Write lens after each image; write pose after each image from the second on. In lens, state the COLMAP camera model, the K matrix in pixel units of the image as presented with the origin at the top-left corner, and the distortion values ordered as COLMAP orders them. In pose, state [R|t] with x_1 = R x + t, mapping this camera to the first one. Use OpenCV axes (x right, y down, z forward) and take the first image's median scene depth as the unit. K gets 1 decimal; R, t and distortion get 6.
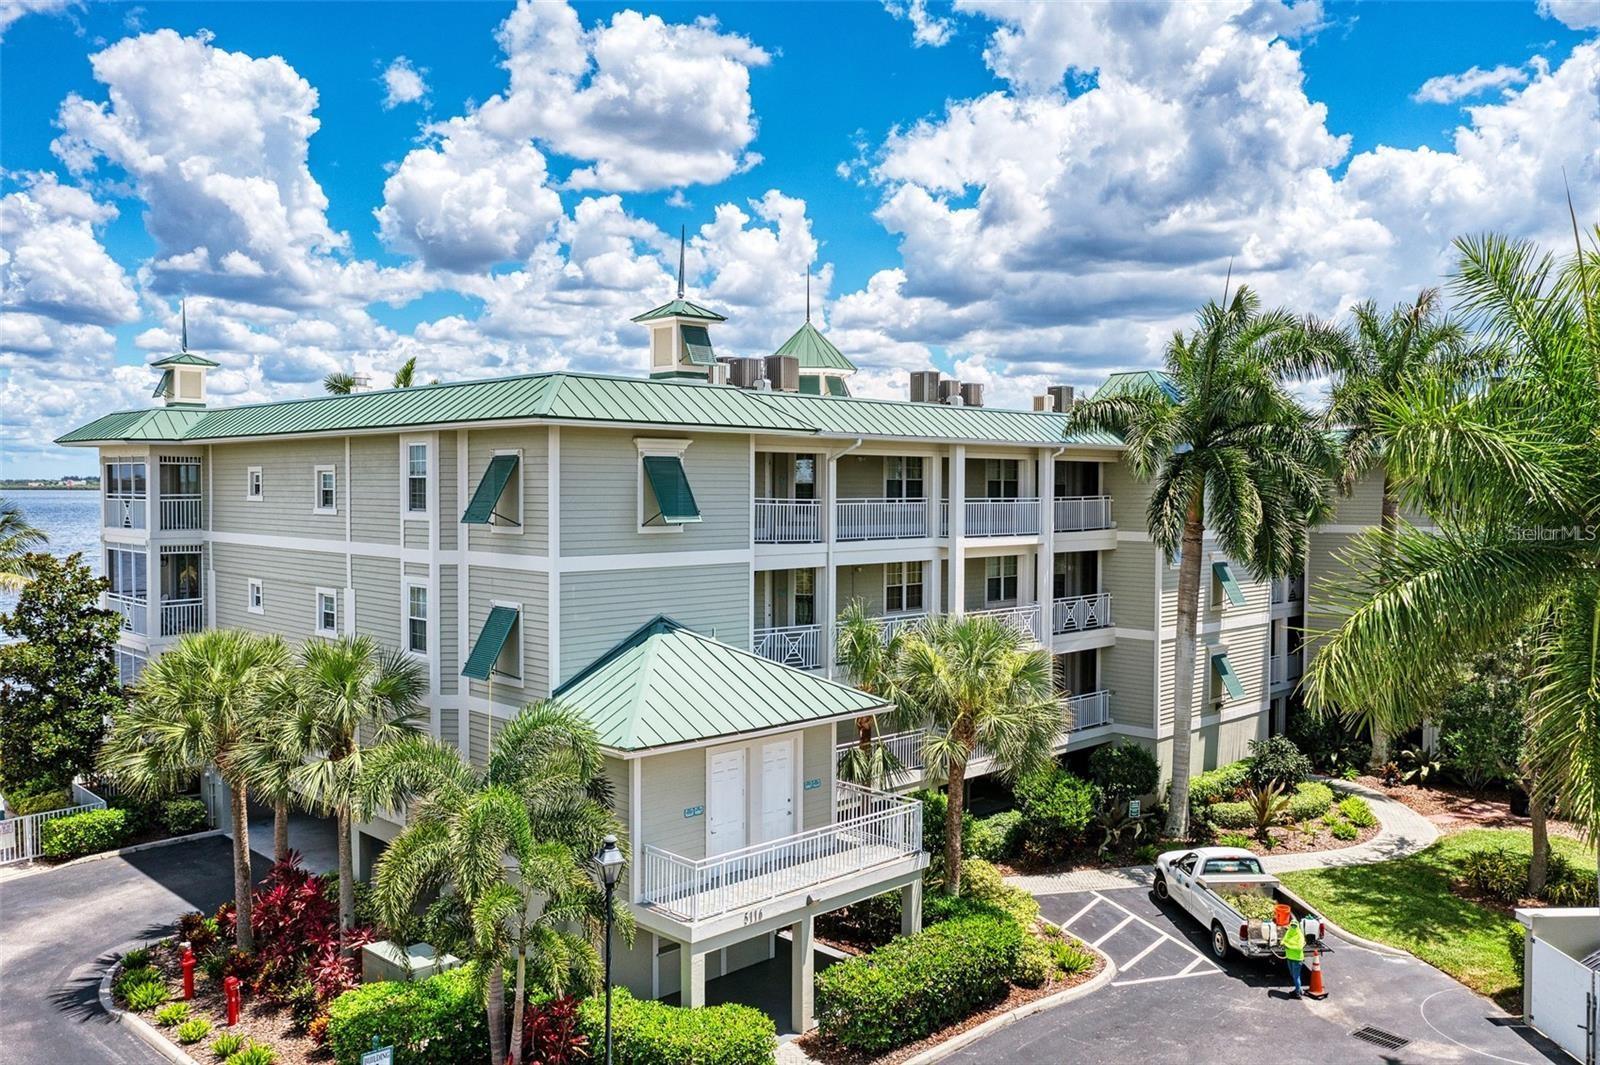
lens RADIAL K [[1258.7, 0, 800.0], [0, 1258.7, 532.5], [0, 0, 1]] dist [-0.001927, 0.001670]
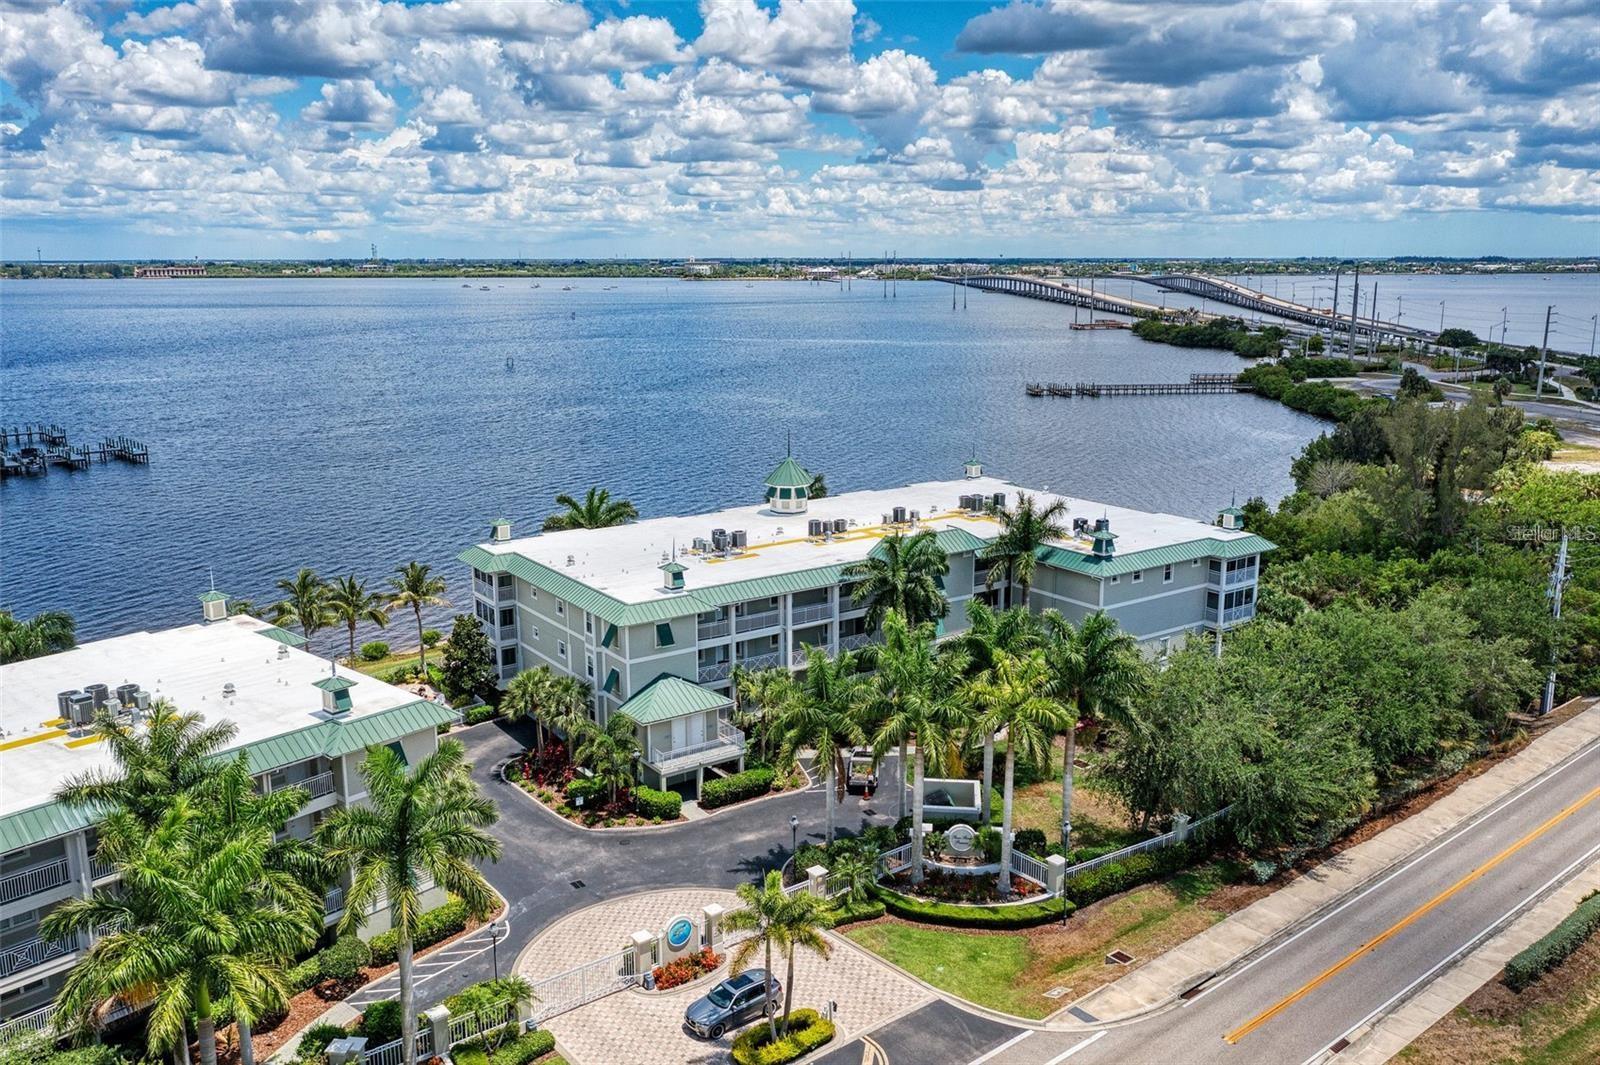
lens RADIAL K [[1258.7, 0, 800.0], [0, 1258.7, 532.5], [0, 0, 1]] dist [-0.001927, 0.001670]
pose [[0.986298, 0.027086, -0.162737, 0.746046], [0.001384, 0.985037, 0.172338, -0.838950], [0.164970, -0.170202, 0.971502, -1.992076]]
